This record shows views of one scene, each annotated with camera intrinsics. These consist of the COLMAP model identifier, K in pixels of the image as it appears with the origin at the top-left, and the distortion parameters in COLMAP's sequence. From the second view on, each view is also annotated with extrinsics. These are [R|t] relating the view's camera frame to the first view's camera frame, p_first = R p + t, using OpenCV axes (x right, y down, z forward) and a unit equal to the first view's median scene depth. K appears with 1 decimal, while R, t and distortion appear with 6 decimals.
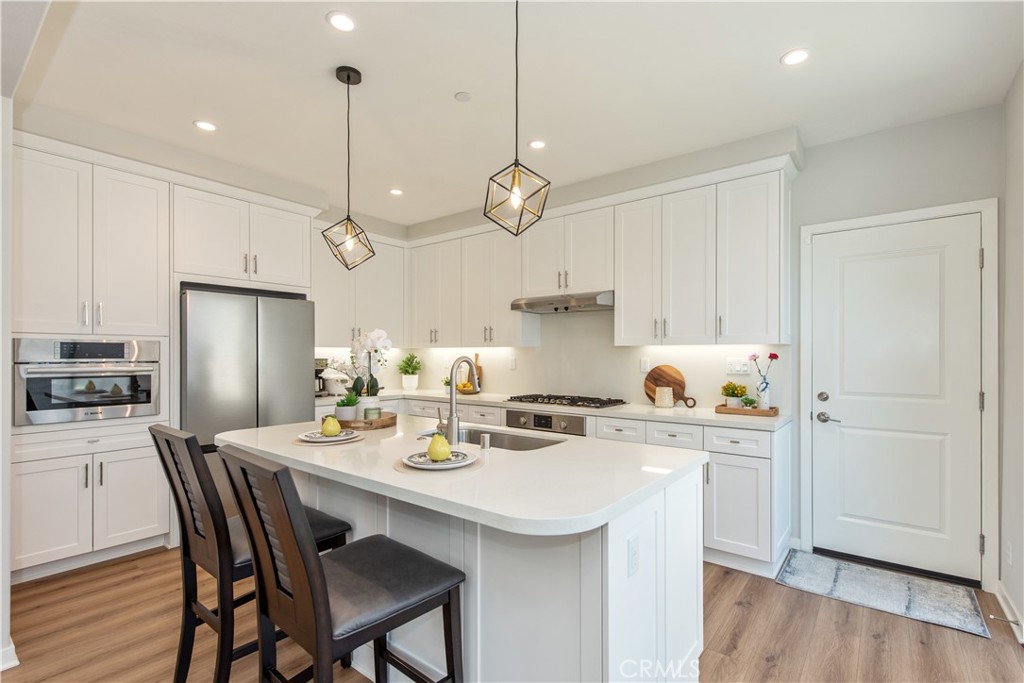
lens RADIAL K [[466.2, 0, 521.4], [0, 466.2, 351.9], [0, 0, 1]] dist [0.009821, -0.000237]
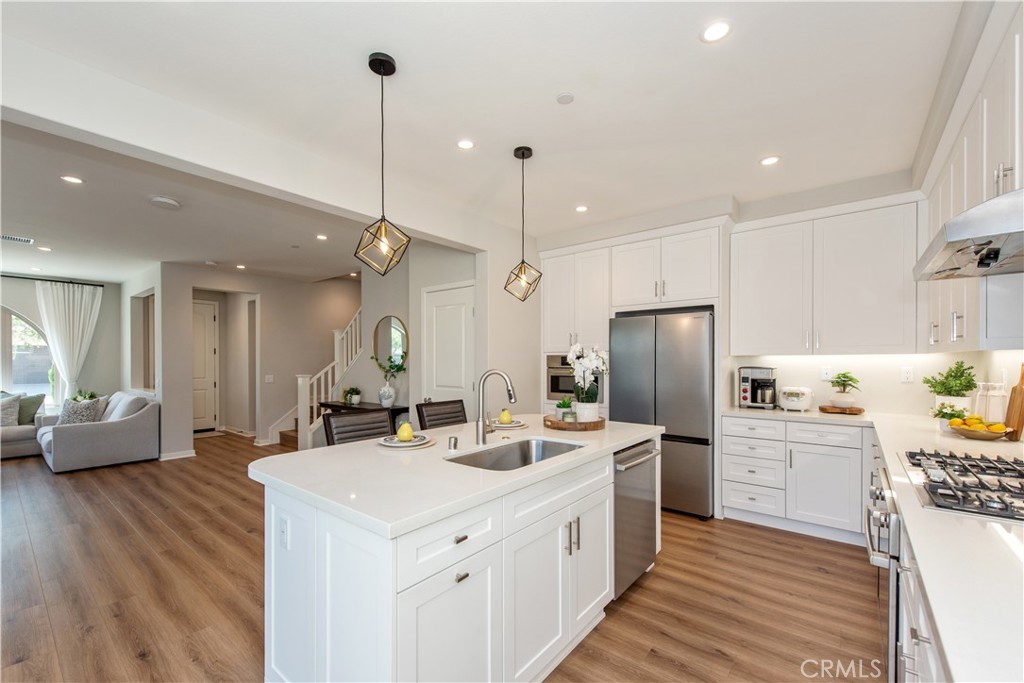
lens RADIAL K [[425.3, 0, 500.7], [0, 425.3, 361.7], [0, 0, 1]] dist [0.002242, 0.000140]
pose [[-0.029719, 0.005365, -0.999544, 0.539746], [0.009544, 0.999942, 0.005083, -0.009070], [0.999513, -0.009389, -0.029768, 0.642869]]
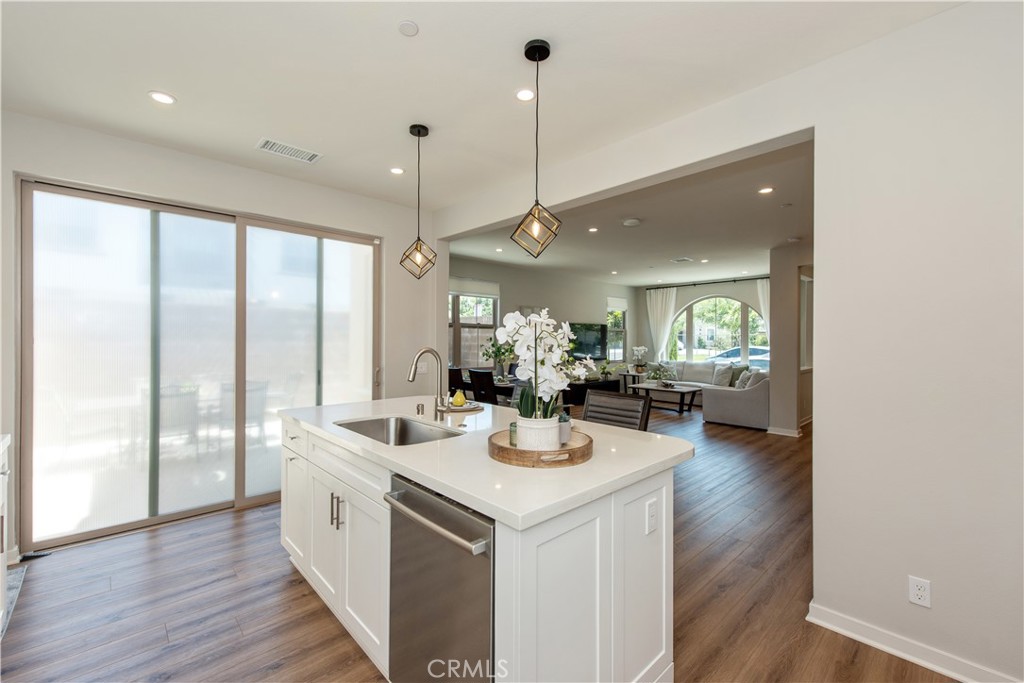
lens RADIAL K [[422.8, 0, 515.8], [0, 422.8, 340.9], [0, 0, 1]] dist [0.012327, -0.001396]
pose [[-0.987525, -0.006568, 0.157328, -0.288689], [-0.006877, 0.999975, -0.001420, -0.007230], [-0.157315, -0.002484, -0.987545, 1.207960]]
